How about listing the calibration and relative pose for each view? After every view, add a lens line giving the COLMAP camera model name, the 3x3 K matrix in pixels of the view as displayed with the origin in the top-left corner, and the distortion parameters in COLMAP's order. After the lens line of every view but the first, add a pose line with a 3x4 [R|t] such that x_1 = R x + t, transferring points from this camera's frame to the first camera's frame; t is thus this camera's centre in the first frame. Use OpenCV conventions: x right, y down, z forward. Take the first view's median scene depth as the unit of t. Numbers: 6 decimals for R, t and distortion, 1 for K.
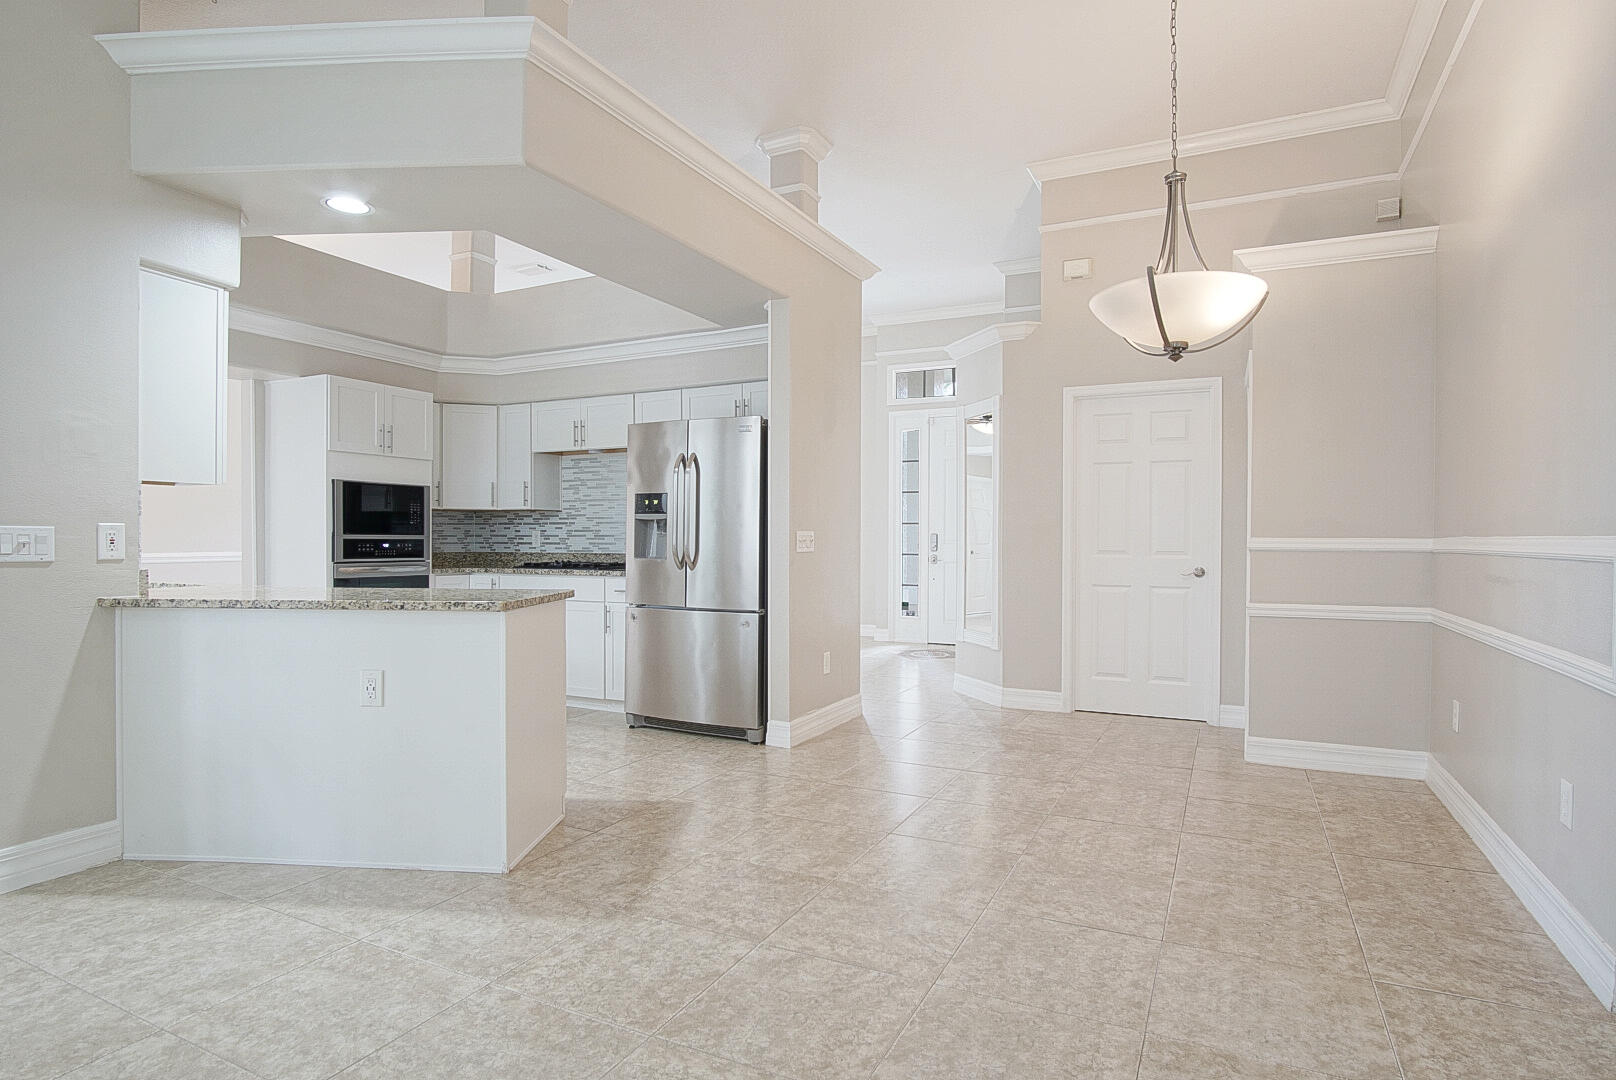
lens RADIAL K [[873.1, 0, 800.1], [0, 873.1, 539.4], [0, 0, 1]] dist [-0.003035, -0.001381]
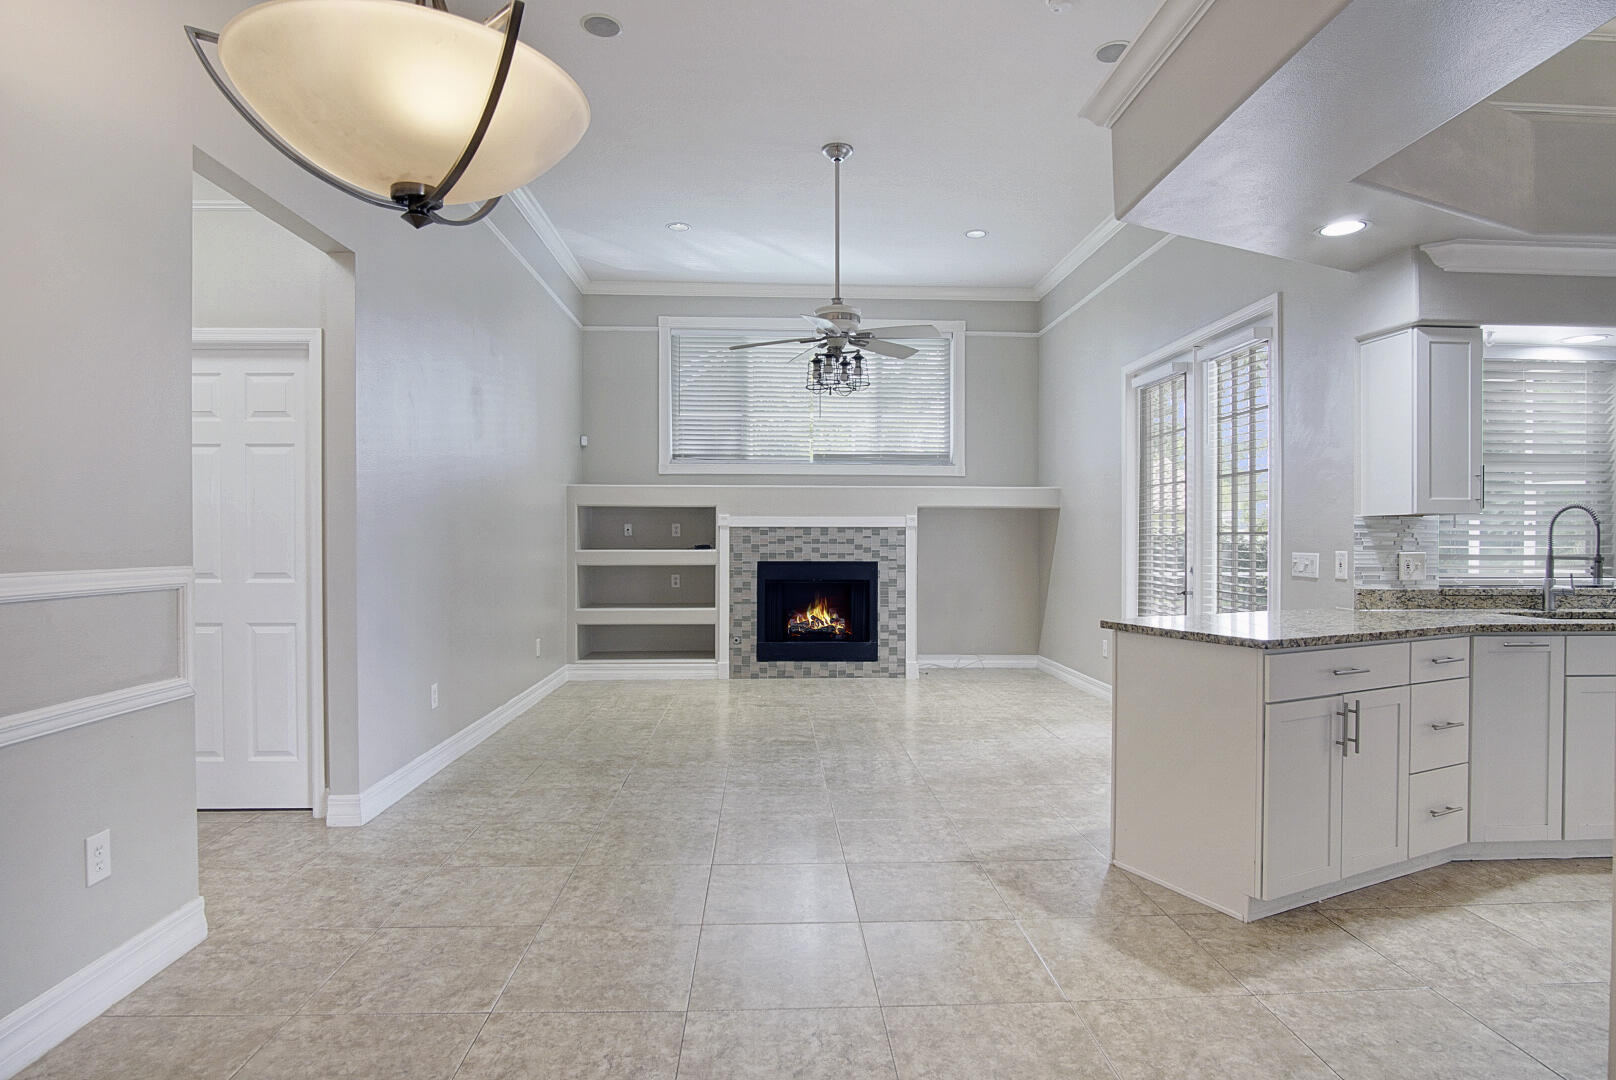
lens RADIAL K [[873.1, 0, 804.0], [0, 873.1, 542.6], [0, 0, 1]] dist [-0.003035, -0.001381]
pose [[-0.874092, -0.004271, -0.485742, 0.625066], [-0.006623, 0.999973, 0.003126, -0.034742], [0.485716, 0.005950, -0.874097, 2.006743]]
